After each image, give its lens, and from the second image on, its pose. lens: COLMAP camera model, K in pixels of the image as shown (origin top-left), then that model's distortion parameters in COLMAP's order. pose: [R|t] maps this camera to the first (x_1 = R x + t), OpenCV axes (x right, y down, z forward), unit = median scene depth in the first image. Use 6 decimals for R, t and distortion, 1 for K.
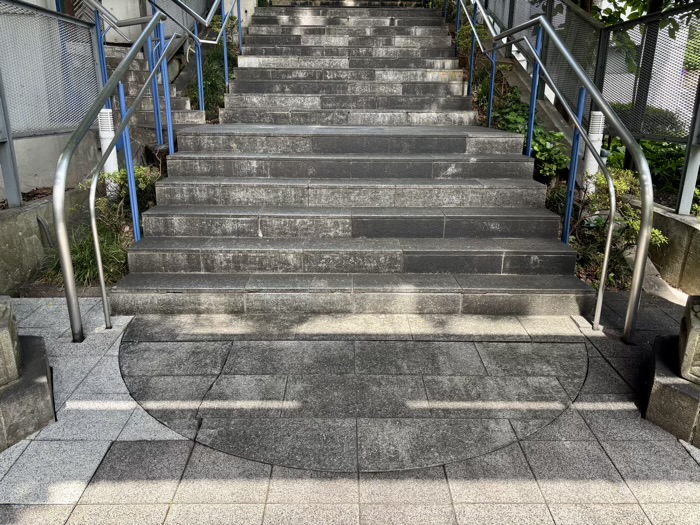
lens RADIAL K [[515.7, 0, 350.0], [0, 515.7, 262.5], [0, 0, 1]] dist [0.064959, -0.086993]
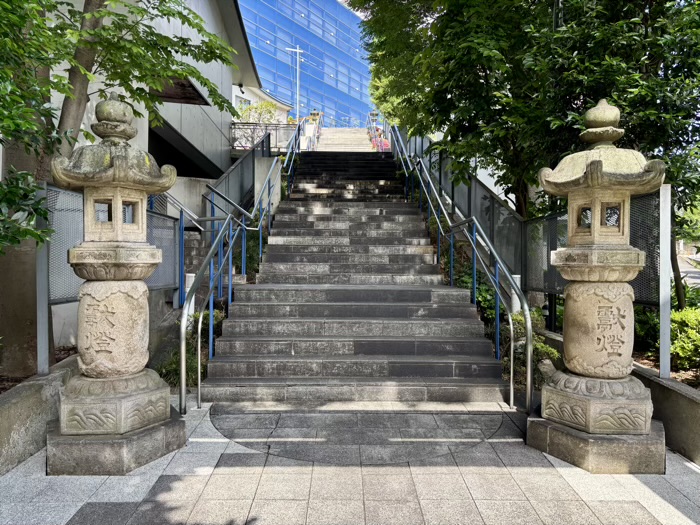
lens RADIAL K [[515.7, 0, 350.0], [0, 515.7, 262.5], [0, 0, 1]] dist [0.064959, -0.086993]
pose [[0.999982, -0.001203, 0.005874, -0.018724], [0.002935, 0.952453, -0.304672, 0.165744], [-0.005229, 0.304684, 0.952439, -0.550399]]
